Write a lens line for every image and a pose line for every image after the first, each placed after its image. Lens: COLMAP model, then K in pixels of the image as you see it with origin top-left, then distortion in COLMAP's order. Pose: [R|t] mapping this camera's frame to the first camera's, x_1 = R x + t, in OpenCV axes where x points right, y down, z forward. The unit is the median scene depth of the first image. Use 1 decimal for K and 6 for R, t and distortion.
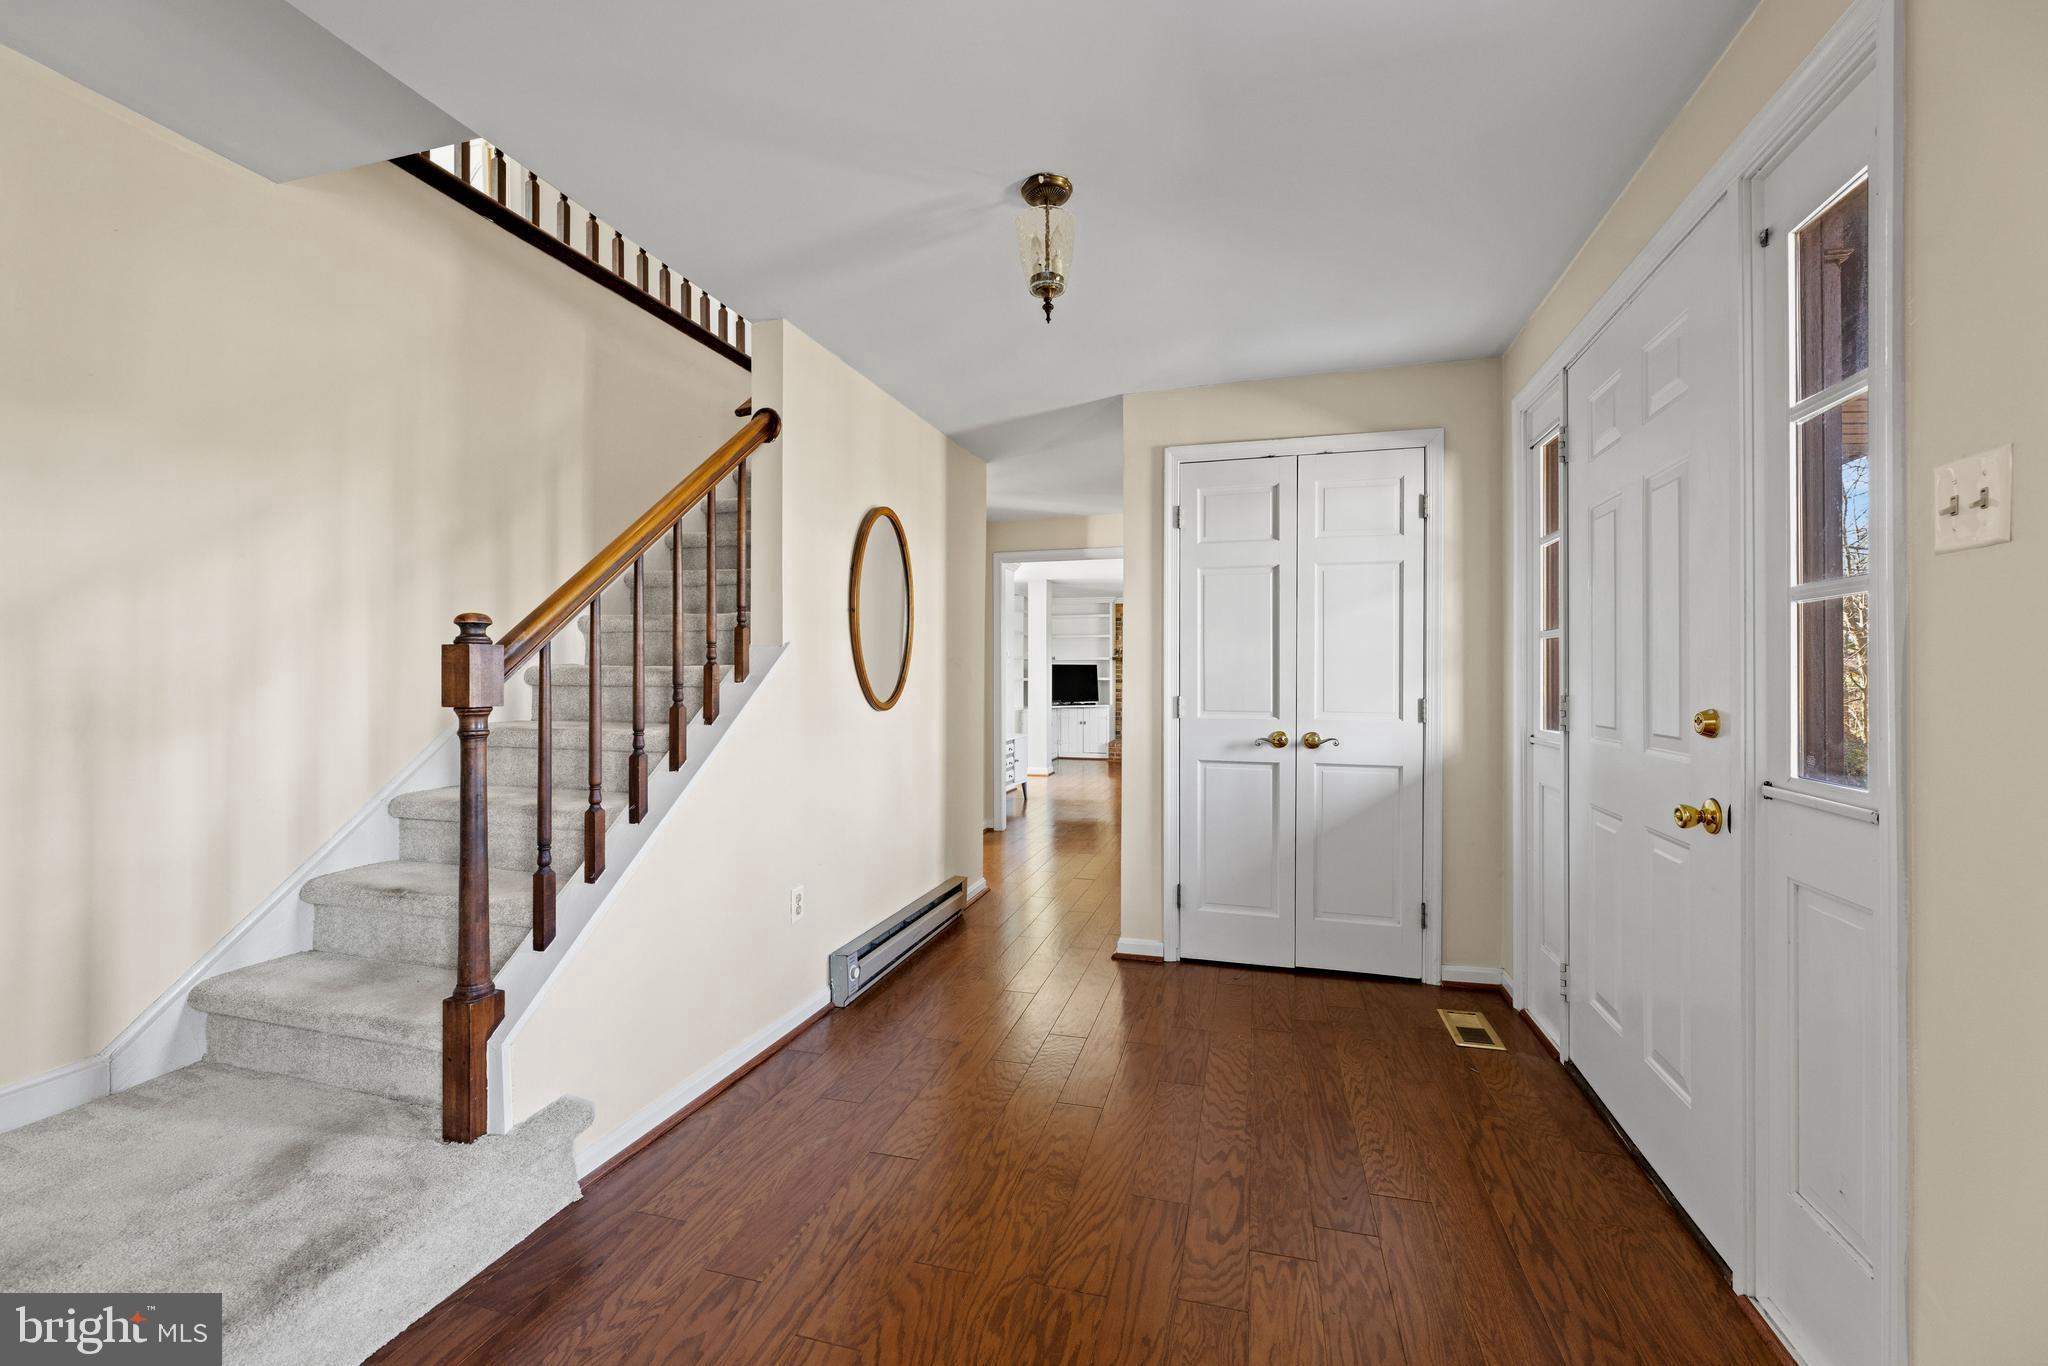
lens RADIAL K [[828.6, 0, 1033.8], [0, 828.6, 677.6], [0, 0, 1]] dist [-0.001493, -0.000141]
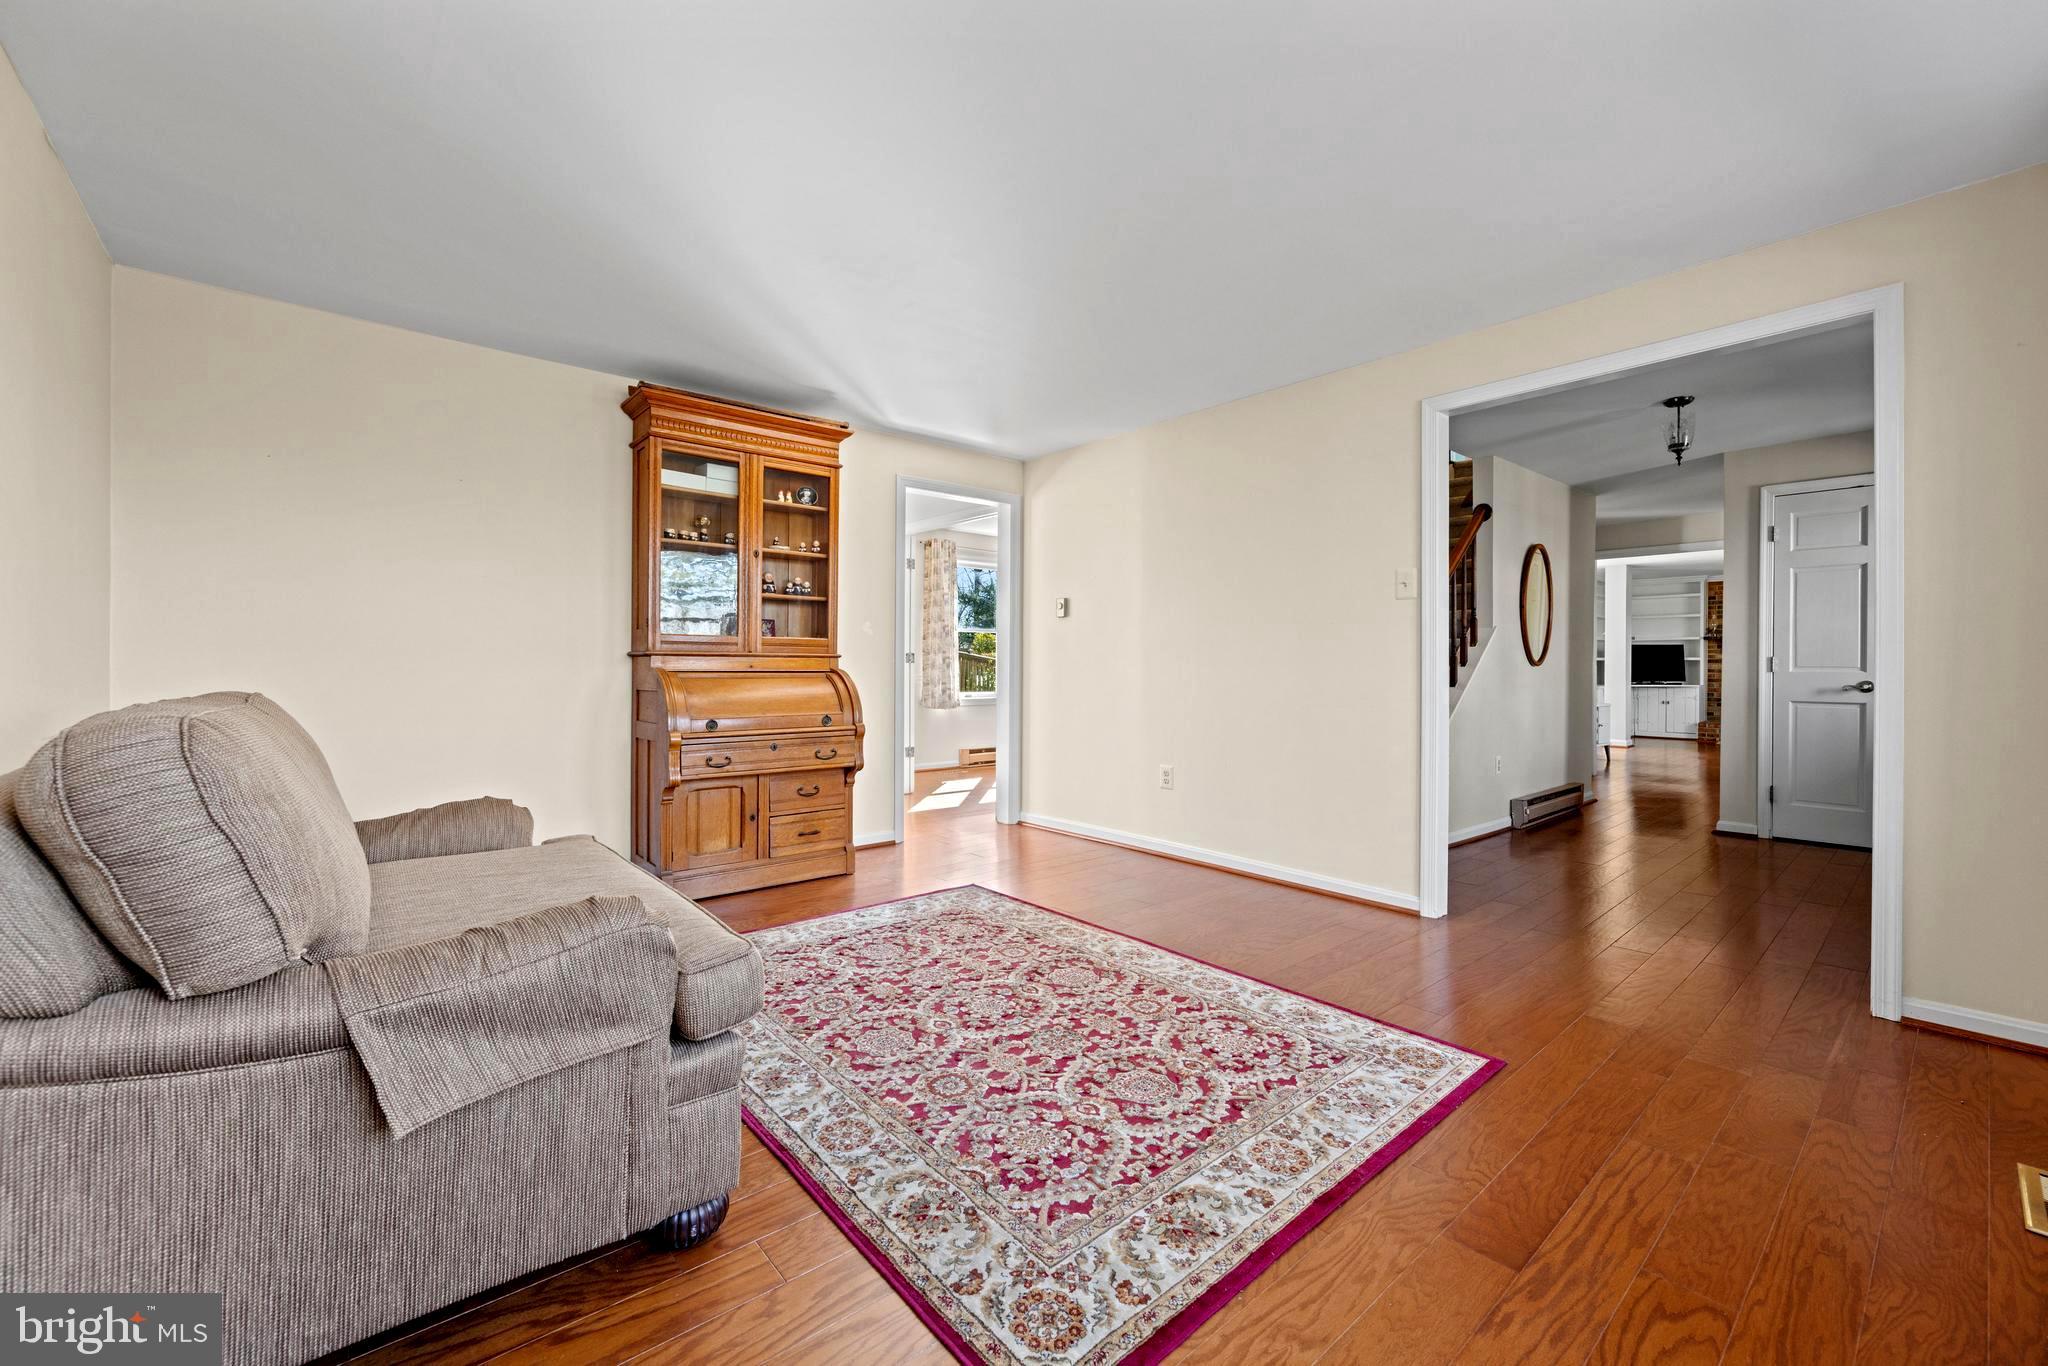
lens RADIAL K [[825.2, 0, 1035.1], [0, 825.2, 670.1], [0, 0, 1]] dist [0.000008, 0.000043]
pose [[0.836154, 0.003343, -0.548485, -0.090840], [-0.000919, 0.999989, 0.004694, 0.031910], [0.548494, -0.003421, 0.836147, -0.741639]]
